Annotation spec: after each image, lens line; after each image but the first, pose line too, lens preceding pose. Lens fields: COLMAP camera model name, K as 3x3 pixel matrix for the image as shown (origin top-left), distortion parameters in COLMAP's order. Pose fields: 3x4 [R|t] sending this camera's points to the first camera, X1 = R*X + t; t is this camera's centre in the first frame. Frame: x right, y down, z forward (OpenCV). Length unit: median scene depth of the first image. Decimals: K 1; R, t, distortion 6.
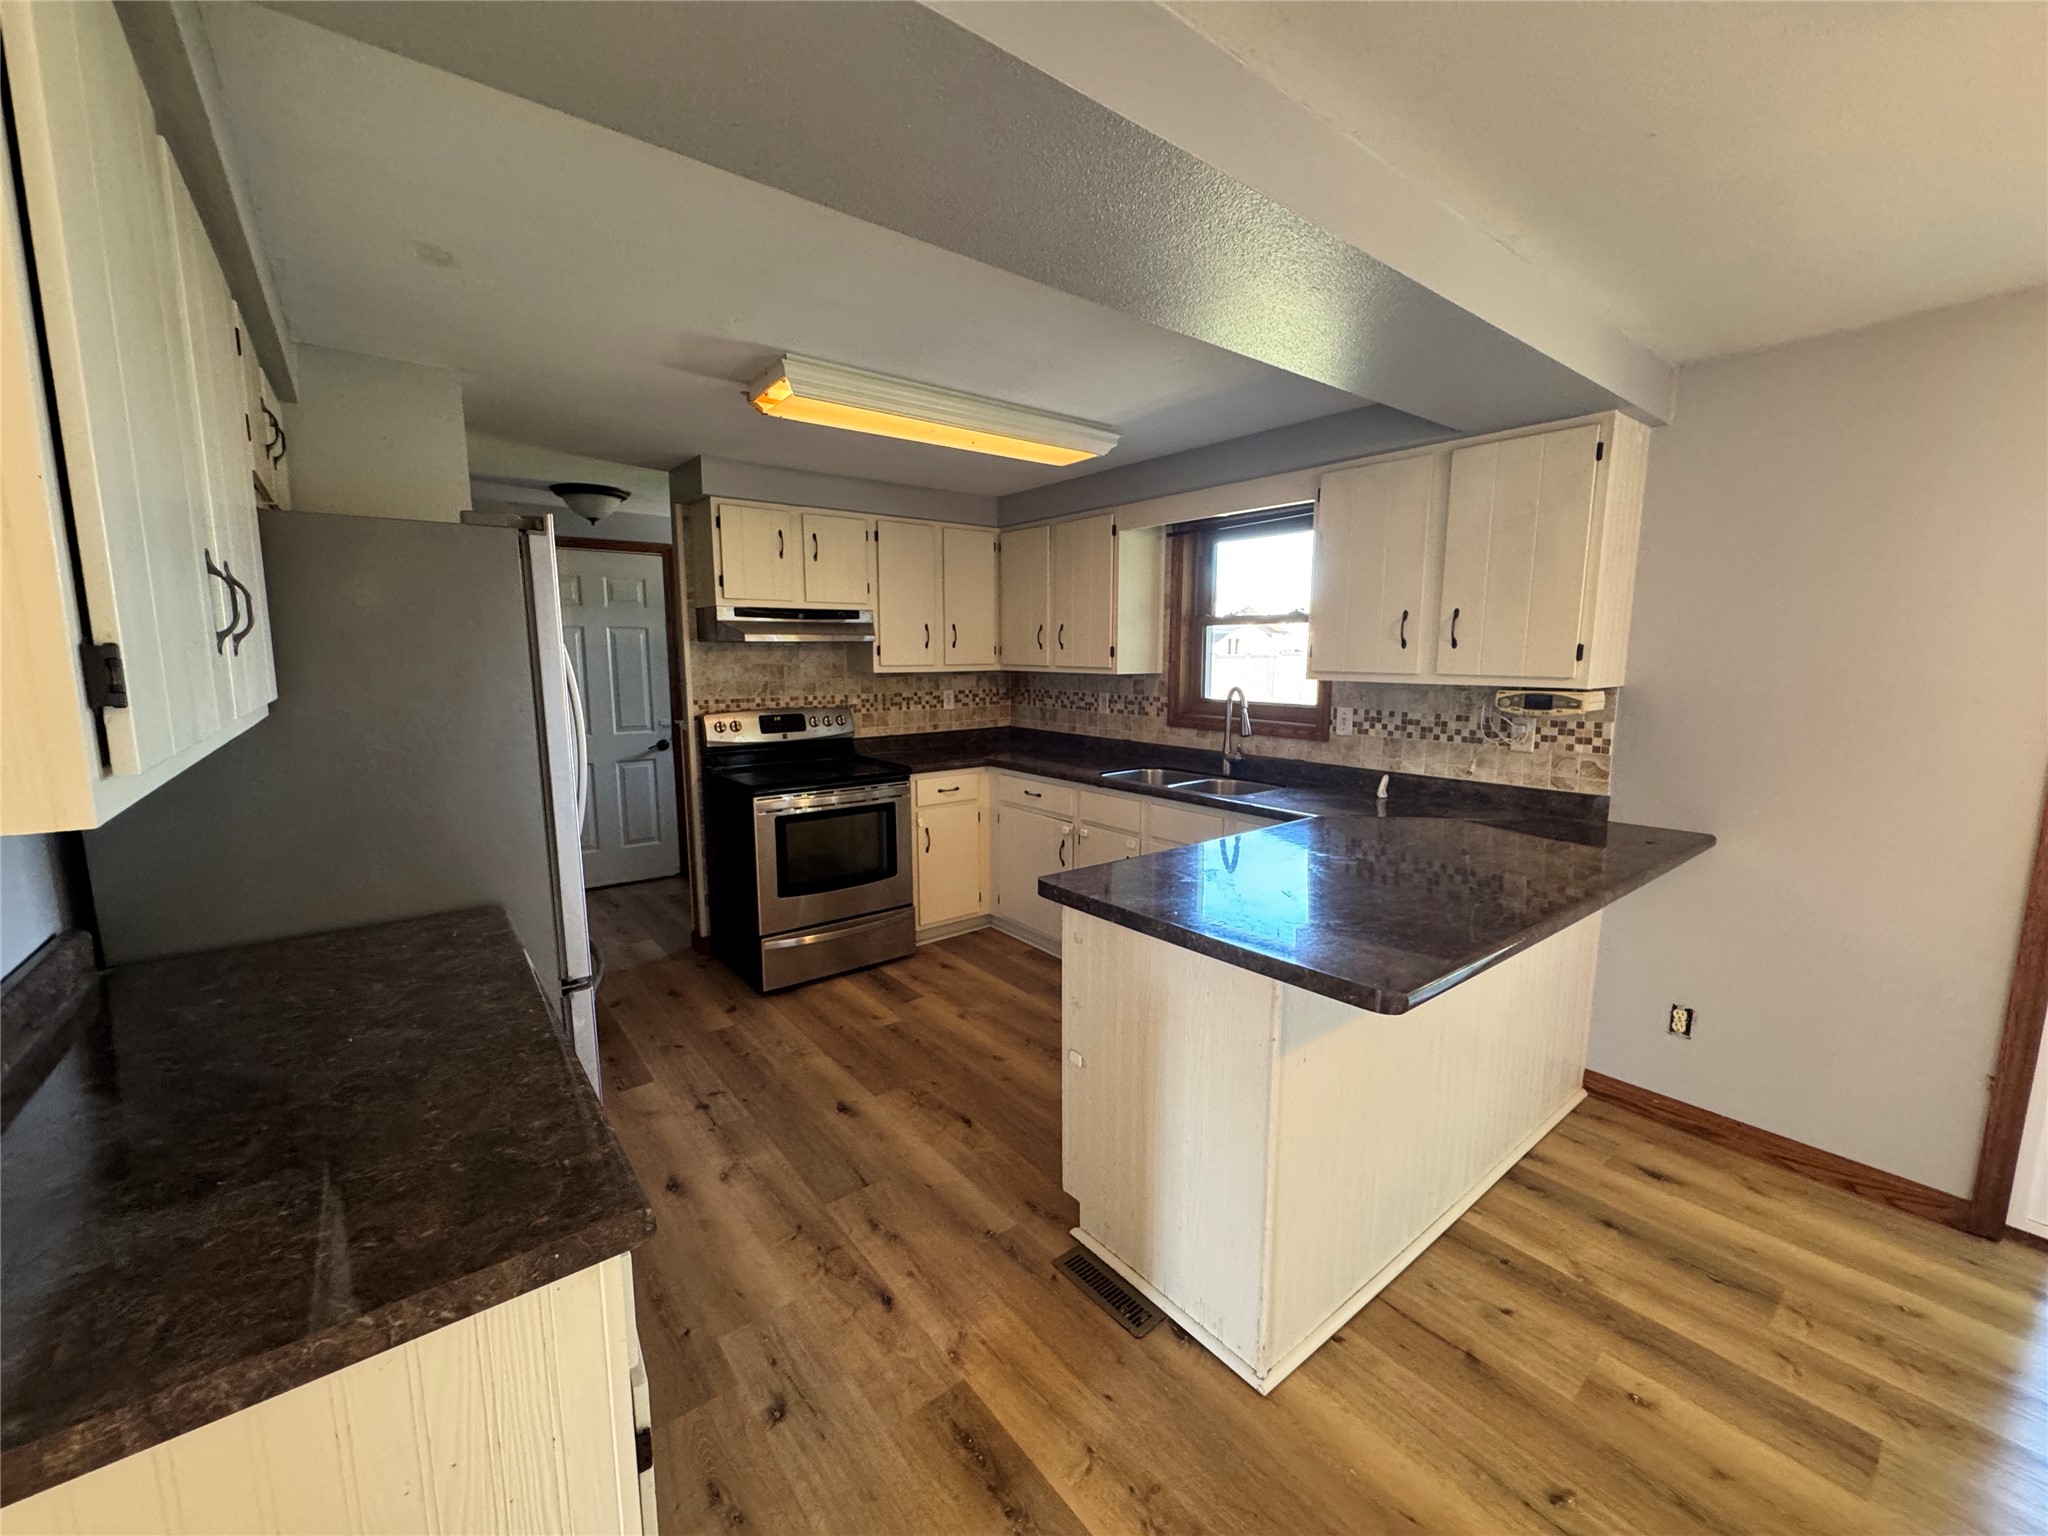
lens RADIAL K [[816.3, 0, 1024.0], [0, 816.3, 768.0], [0, 0, 1]] dist [-0.002409, -0.000141]
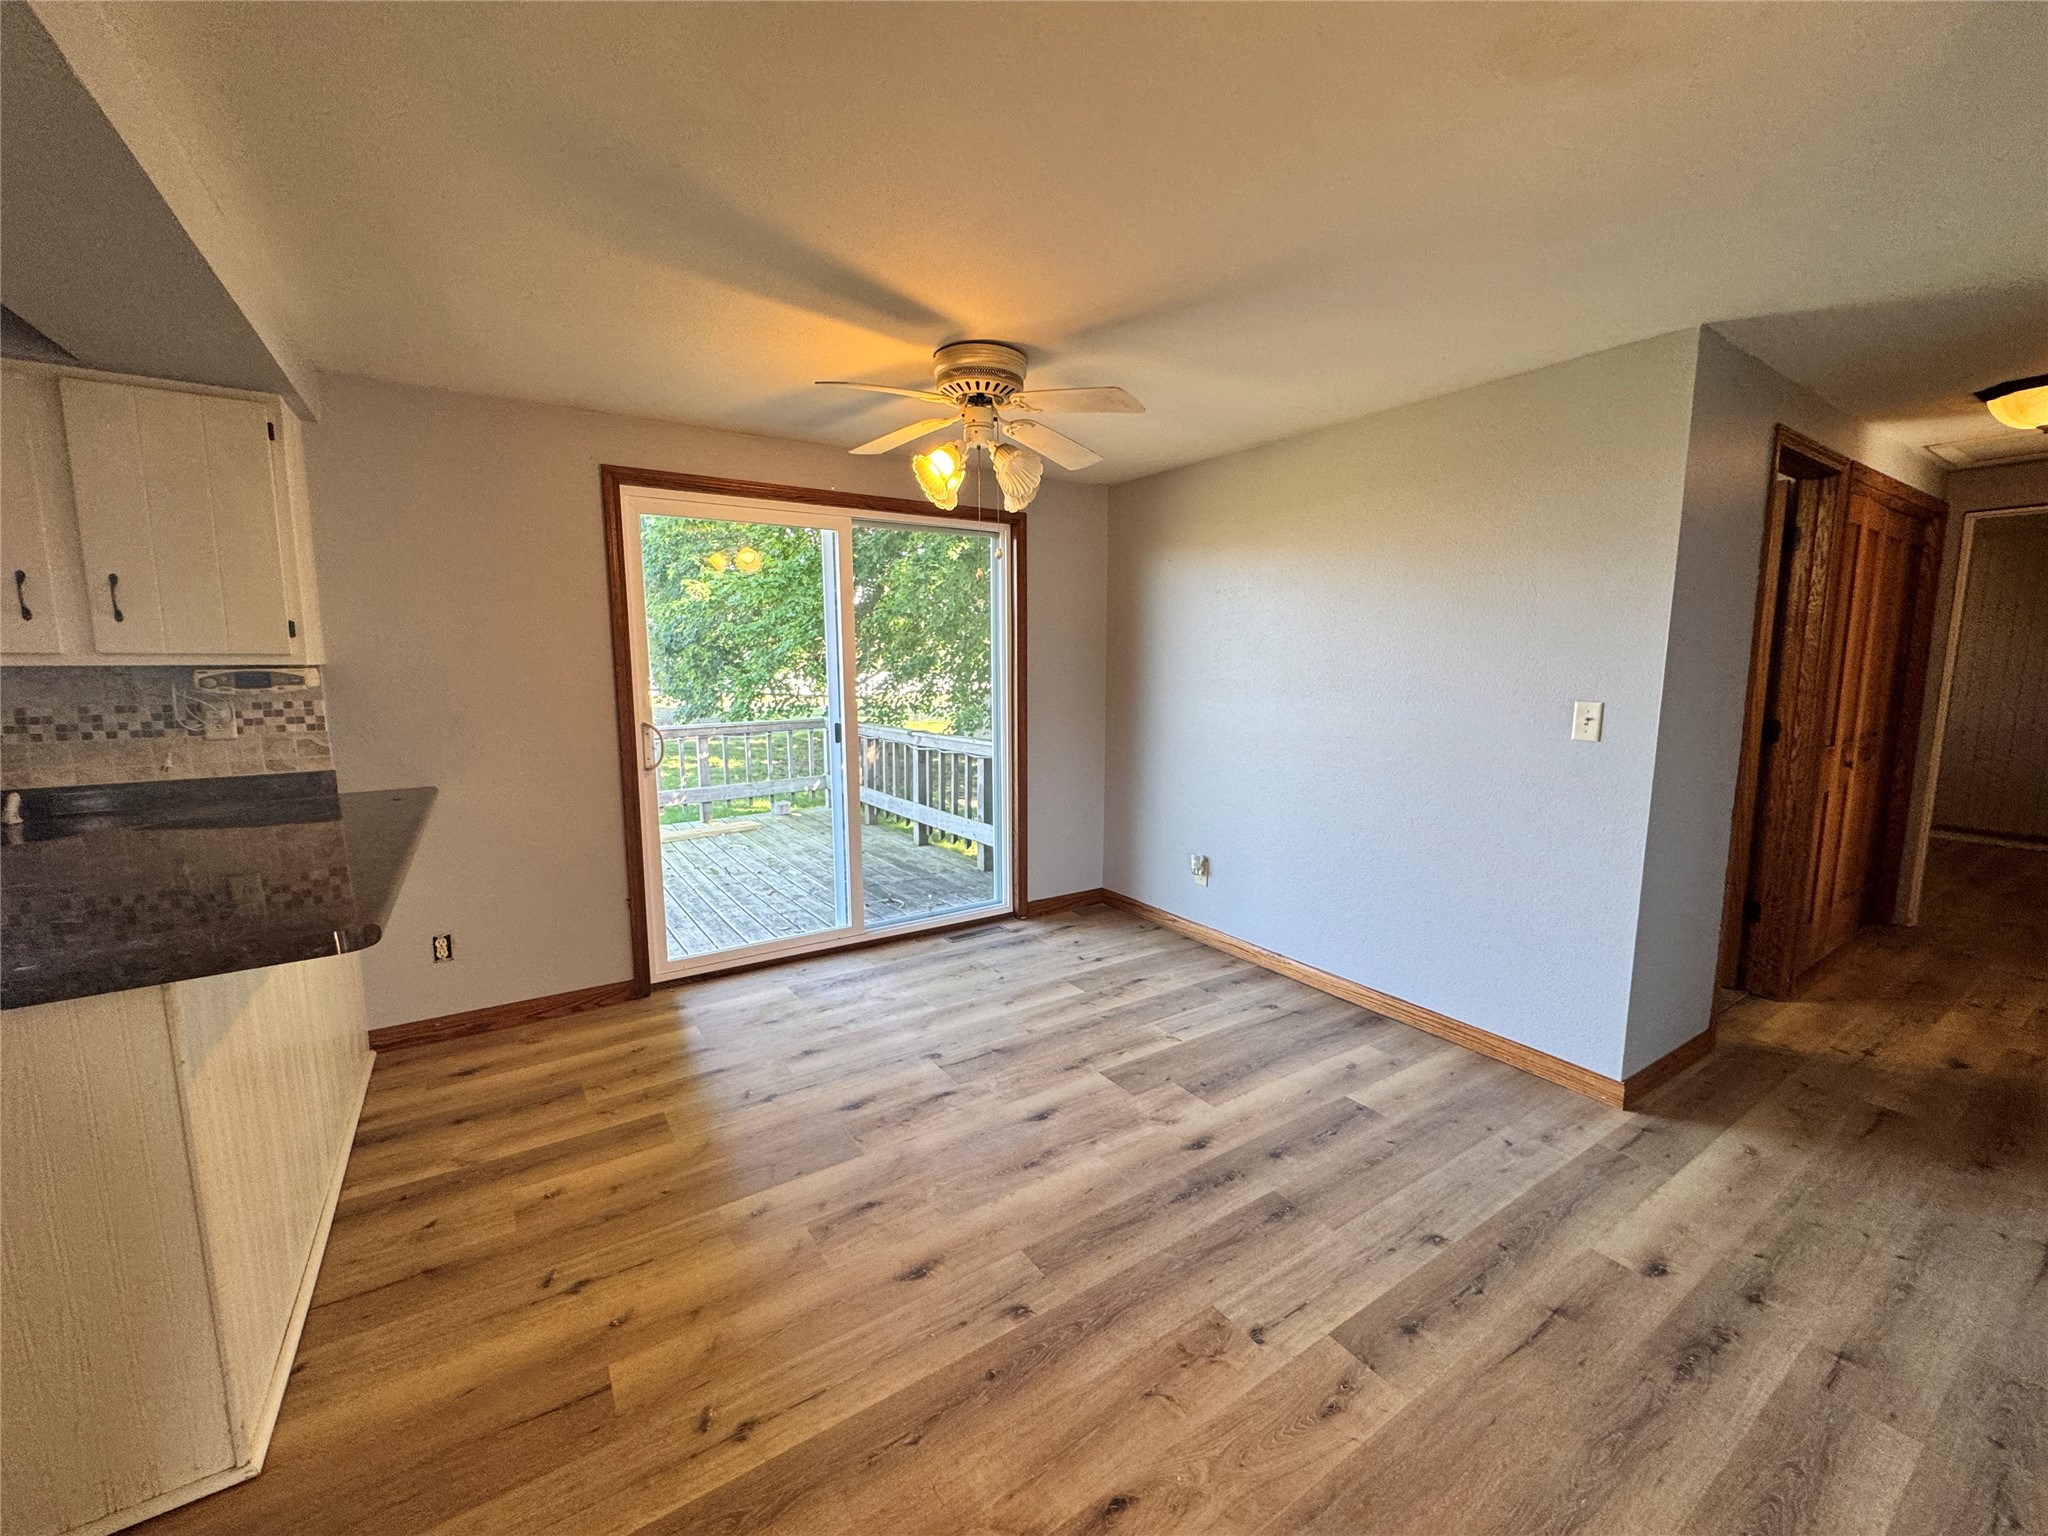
lens RADIAL K [[816.3, 0, 1024.0], [0, 816.3, 768.0], [0, 0, 1]] dist [-0.002409, -0.000141]
pose [[0.087916, -0.128925, 0.987750, -0.166973], [0.143114, 0.982937, 0.115559, 0.026408], [-0.985794, 0.131201, 0.104867, 0.011005]]
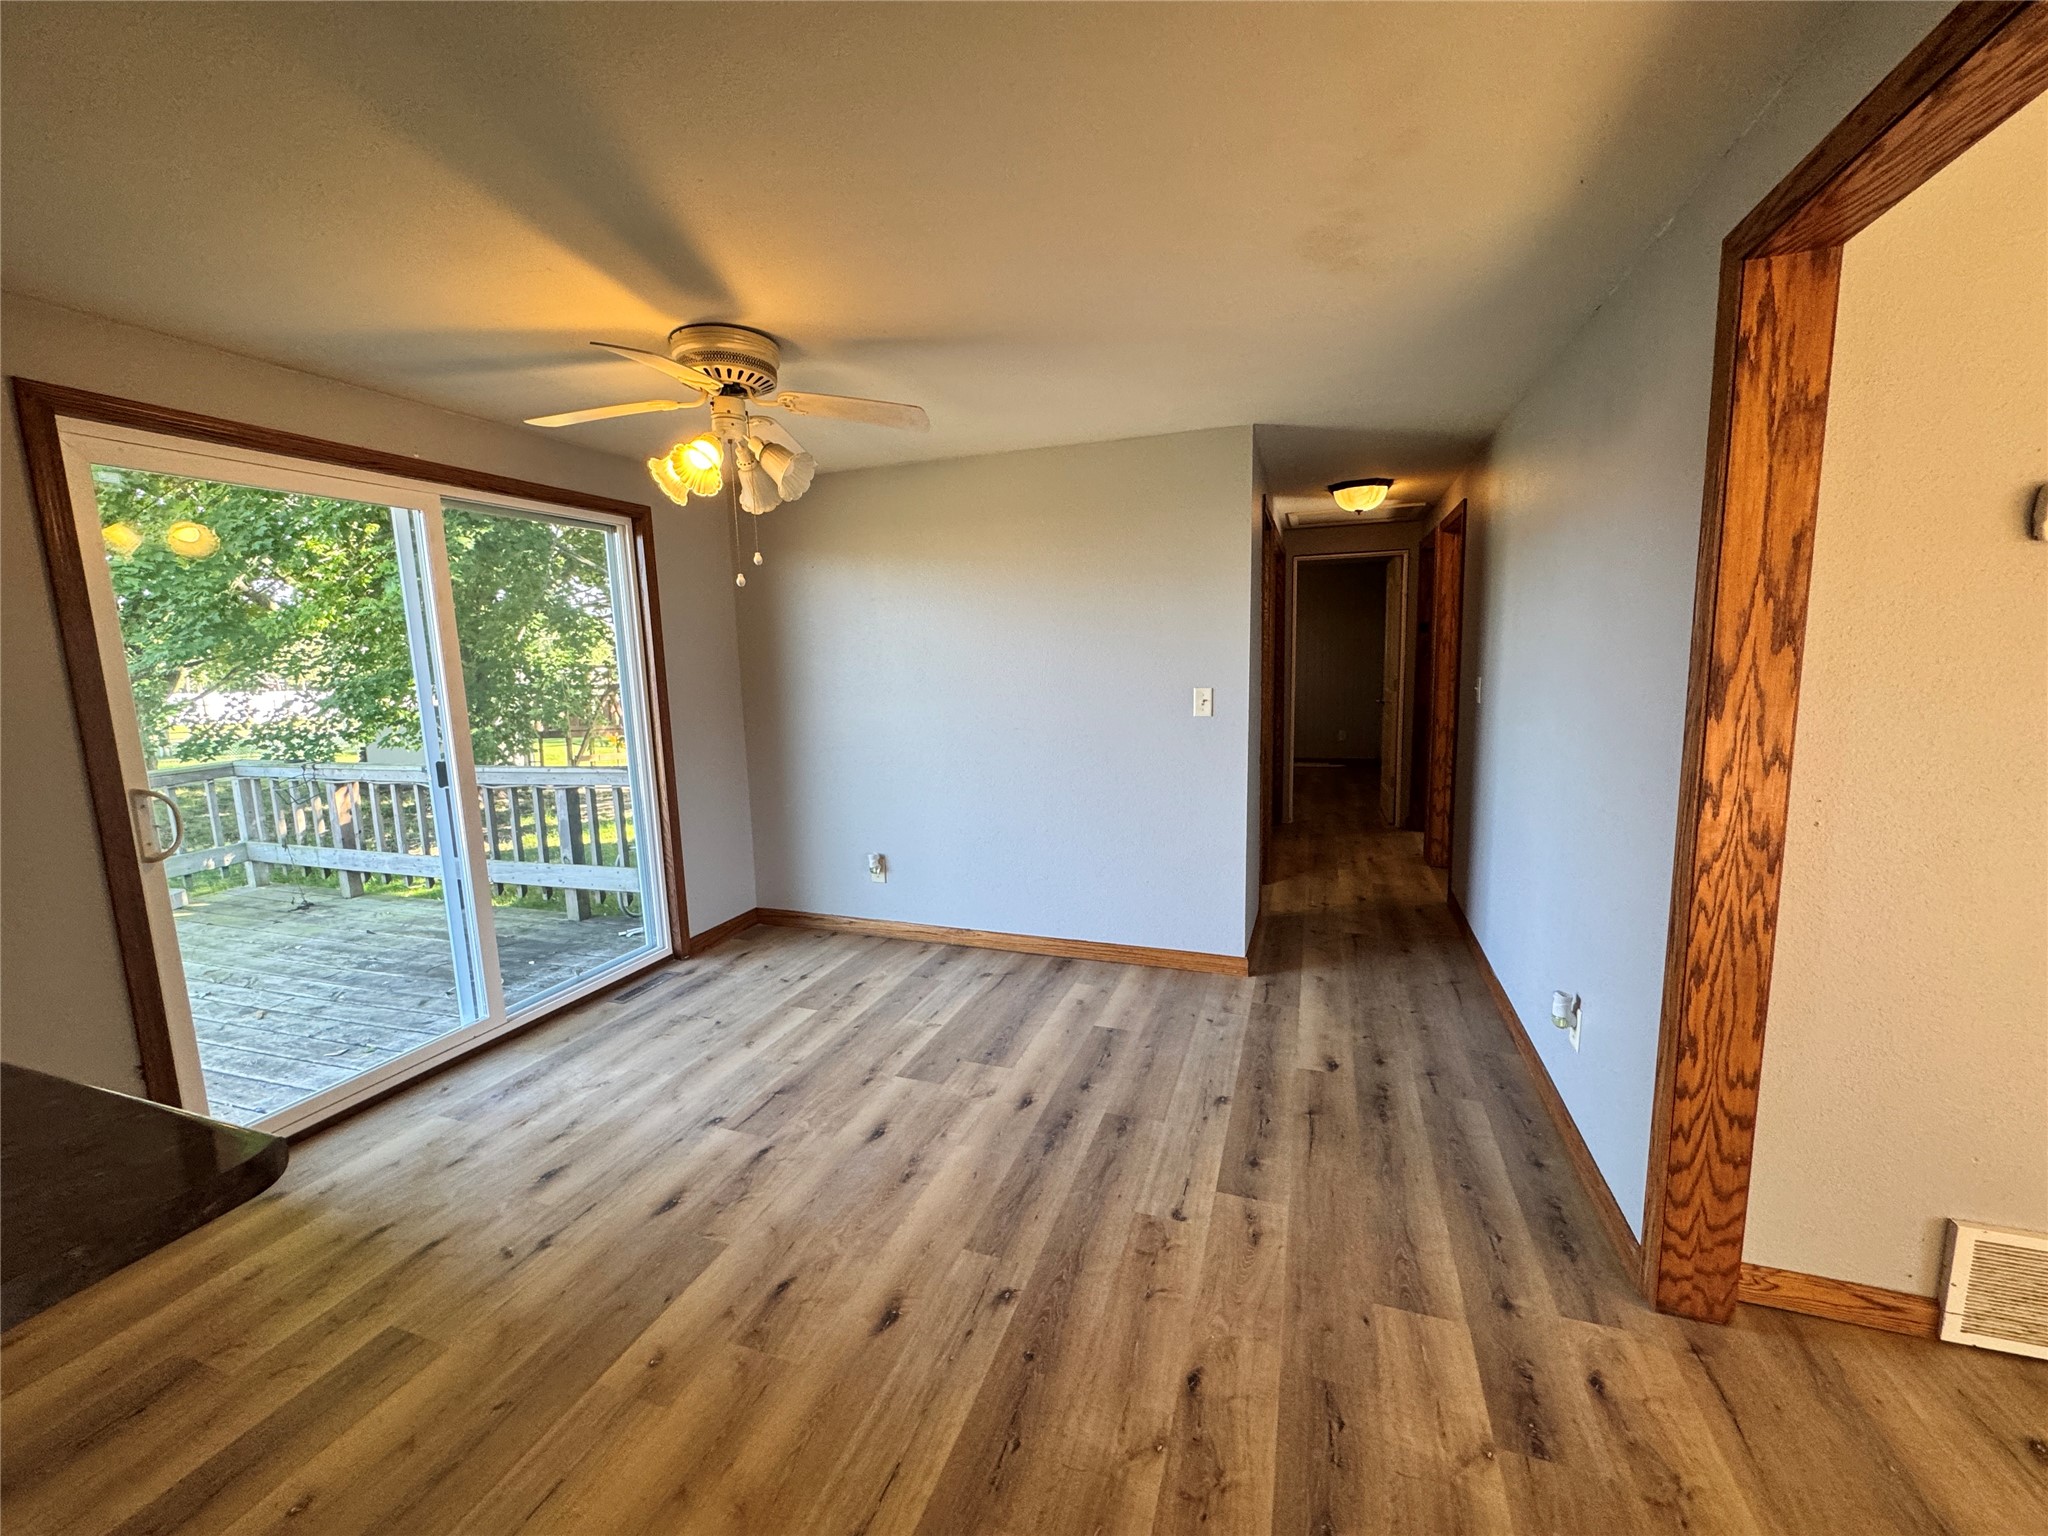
lens RADIAL K [[816.3, 0, 1024.0], [0, 816.3, 768.0], [0, 0, 1]] dist [-0.002409, -0.000141]
pose [[-0.529877, -0.103418, 0.841745, -0.129567], [0.149005, 0.965744, 0.212451, -0.021144], [-0.834882, 0.237997, -0.496316, 0.261451]]
